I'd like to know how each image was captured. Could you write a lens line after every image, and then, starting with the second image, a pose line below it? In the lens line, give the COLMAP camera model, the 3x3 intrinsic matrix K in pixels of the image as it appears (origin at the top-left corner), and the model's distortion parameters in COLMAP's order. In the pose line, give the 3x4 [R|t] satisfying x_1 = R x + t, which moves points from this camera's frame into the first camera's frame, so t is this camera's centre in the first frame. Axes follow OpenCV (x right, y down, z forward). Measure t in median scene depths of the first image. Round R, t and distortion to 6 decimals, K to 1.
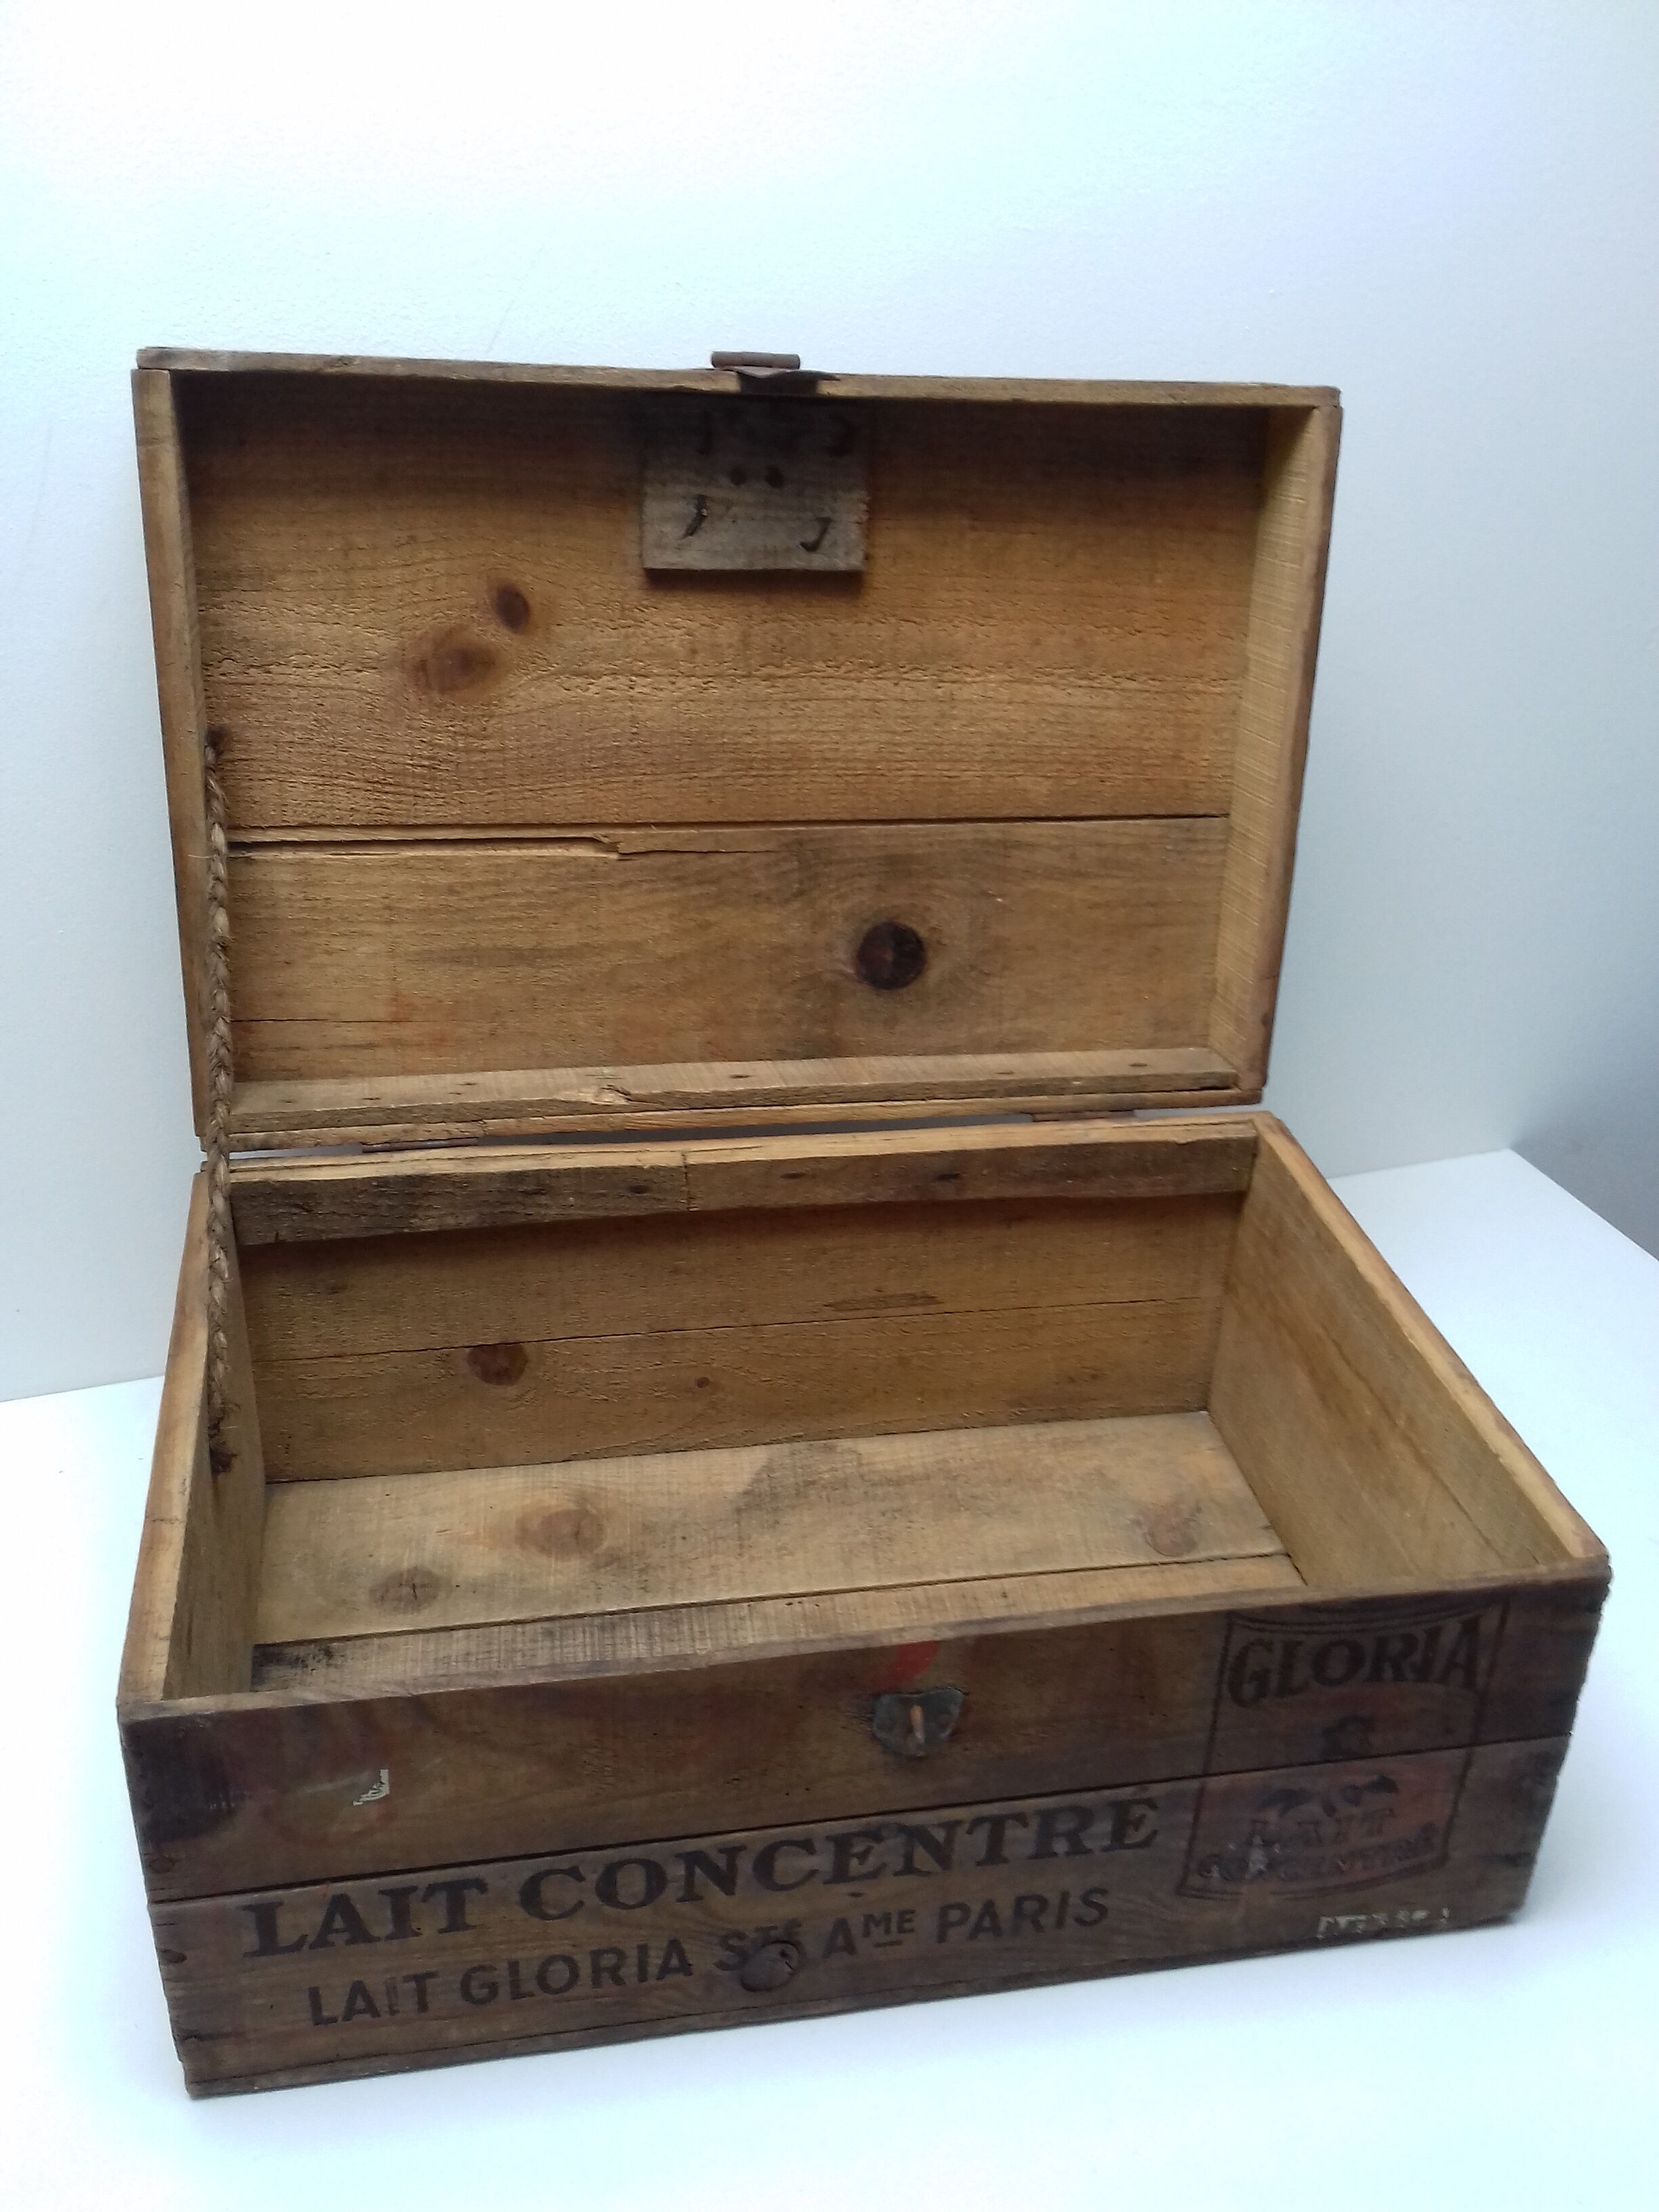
lens RADIAL K [[2110.0, 0, 835.1], [0, 2110.0, 1125.4], [0, 0, 1]] dist [0.025229, 0.000000]
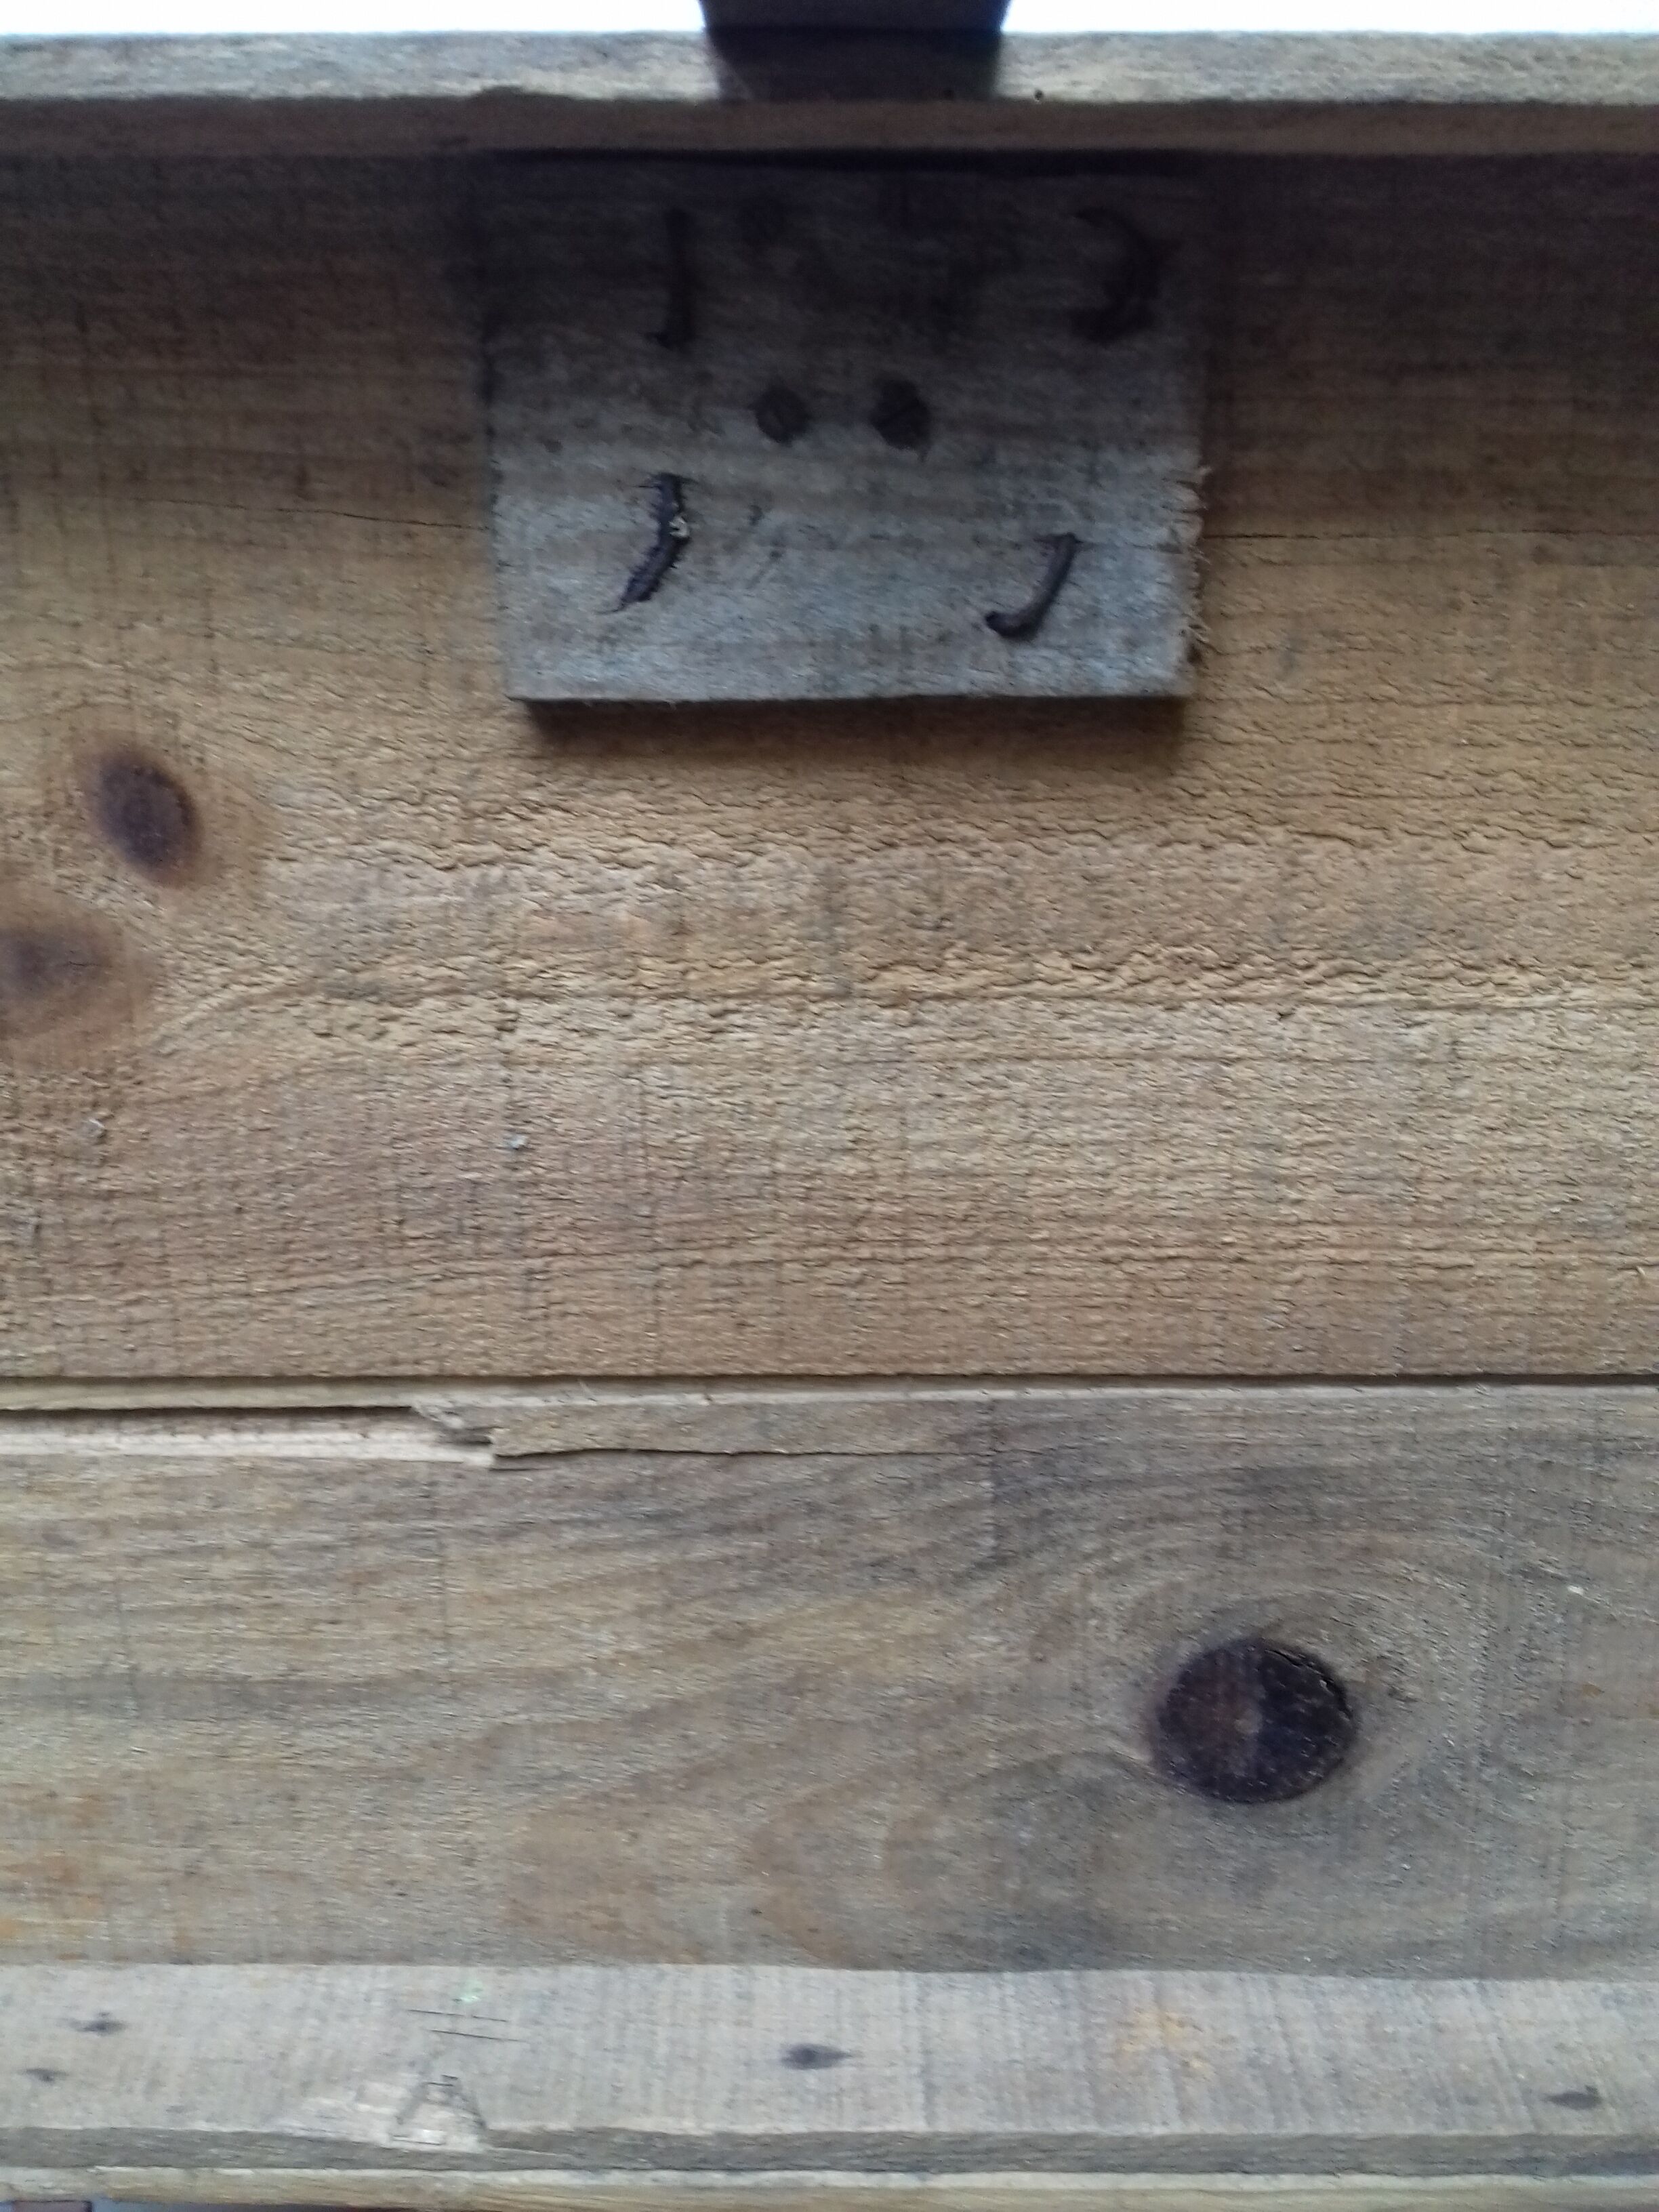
lens RADIAL K [[2110.0, 0, 816.9], [0, 2110.0, 1098.4], [0, 0, 1]] dist [0.025229, 0.000000]
pose [[0.971351, 0.038864, -0.234451, 0.036280], [-0.043944, 0.998898, -0.016481, -0.187774], [0.233553, 0.026312, 0.971988, 0.655725]]
